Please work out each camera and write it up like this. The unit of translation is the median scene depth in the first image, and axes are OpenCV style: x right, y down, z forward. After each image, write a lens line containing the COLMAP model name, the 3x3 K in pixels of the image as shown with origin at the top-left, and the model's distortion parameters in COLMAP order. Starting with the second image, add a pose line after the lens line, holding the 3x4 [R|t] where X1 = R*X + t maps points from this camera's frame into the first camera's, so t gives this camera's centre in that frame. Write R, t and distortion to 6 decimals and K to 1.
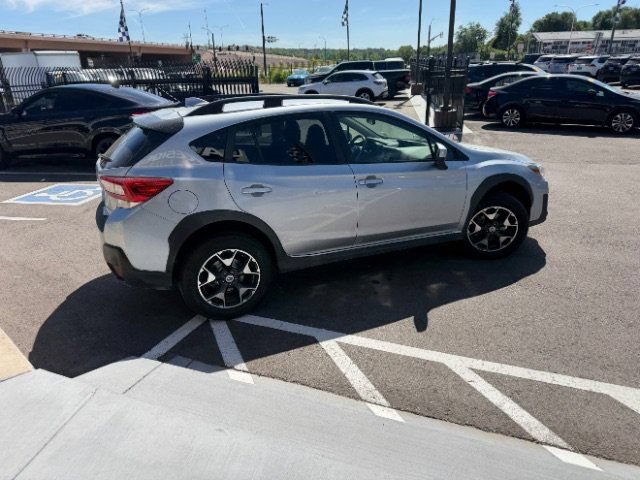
lens RADIAL K [[456.1, 0, 318.1], [0, 456.1, 240.8], [0, 0, 1]] dist [0.027544, -0.034368]
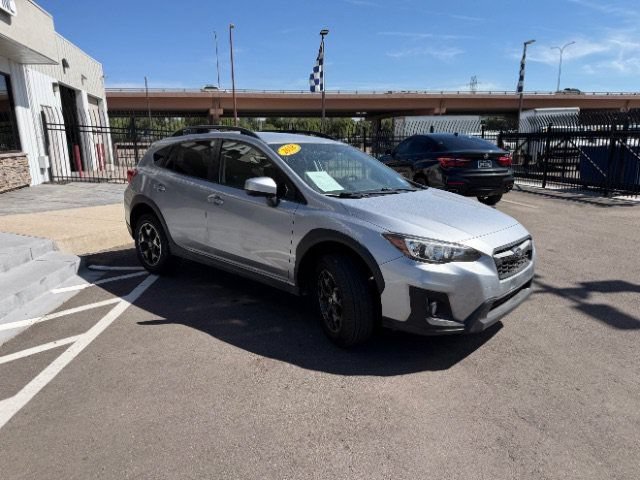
lens RADIAL K [[456.1, 0, 320.2], [0, 456.1, 245.1], [0, 0, 1]] dist [0.027544, -0.034368]
pose [[0.402715, 0.228527, -0.886339, 1.128154], [-0.324861, 0.940977, 0.095011, -0.197531], [0.855737, 0.249674, 0.453185, 0.673225]]
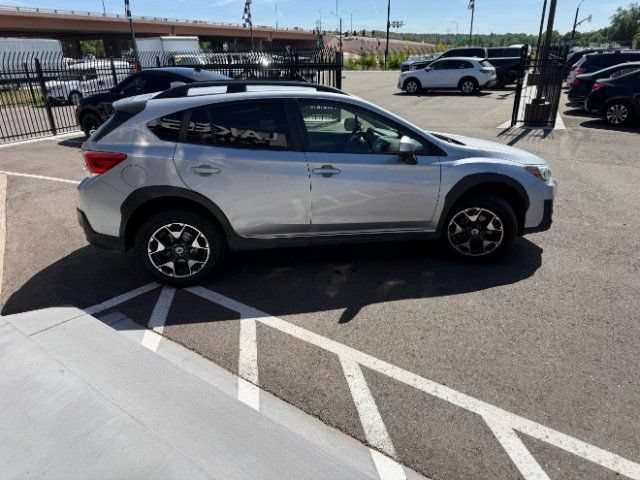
lens RADIAL K [[456.1, 0, 319.3], [0, 456.1, 241.4], [0, 0, 1]] dist [0.027544, -0.034368]
pose [[0.966508, 0.106173, -0.233644, 0.320872], [-0.099507, 0.994226, 0.040169, -0.012800], [0.236559, -0.015574, 0.971492, 0.017097]]
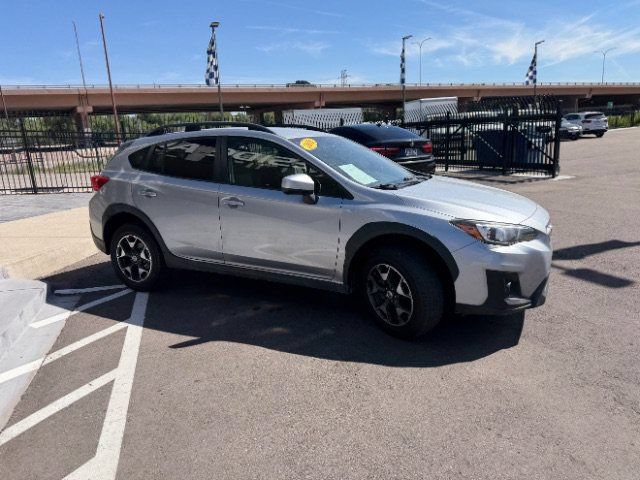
lens RADIAL K [[456.1, 0, 320.3], [0, 456.1, 236.4], [0, 0, 1]] dist [0.027544, -0.034368]
pose [[0.625844, 0.175287, -0.759996, 0.947098], [-0.247478, 0.968695, 0.019627, -0.114358], [0.739644, 0.175799, 0.649632, 0.446189]]
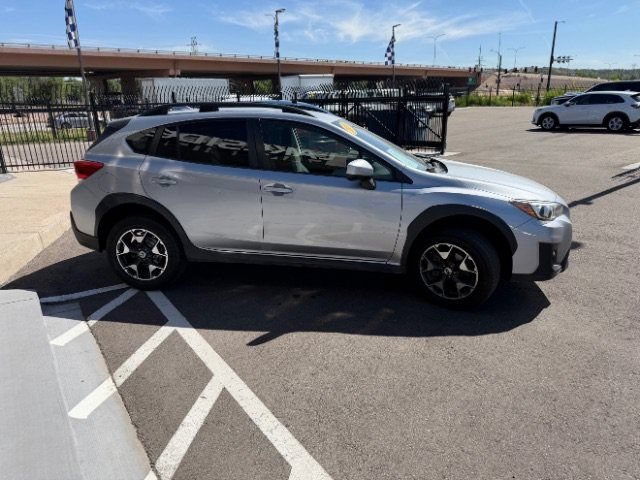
lens RADIAL K [[456.1, 0, 320.4], [0, 456.1, 236.8], [0, 0, 1]] dist [0.027544, -0.034368]
pose [[0.835109, 0.171308, -0.522730, 0.664358], [-0.198044, 0.980181, 0.004831, -0.048190], [0.513198, 0.099489, 0.852484, 0.195157]]
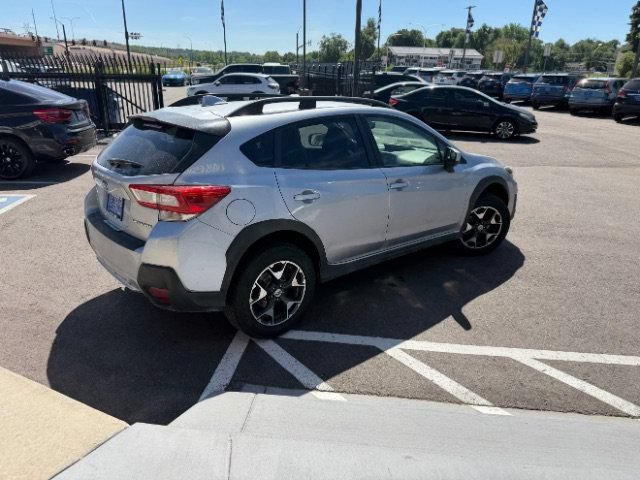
lens RADIAL K [[456.1, 0, 317.1], [0, 456.1, 238.8], [0, 0, 1]] dist [0.027544, -0.034368]
pose [[0.962410, -0.049699, 0.267016, -0.302386], [0.052849, 0.998592, -0.004620, -0.015522], [-0.266411, 0.018558, 0.963681, 0.073620]]
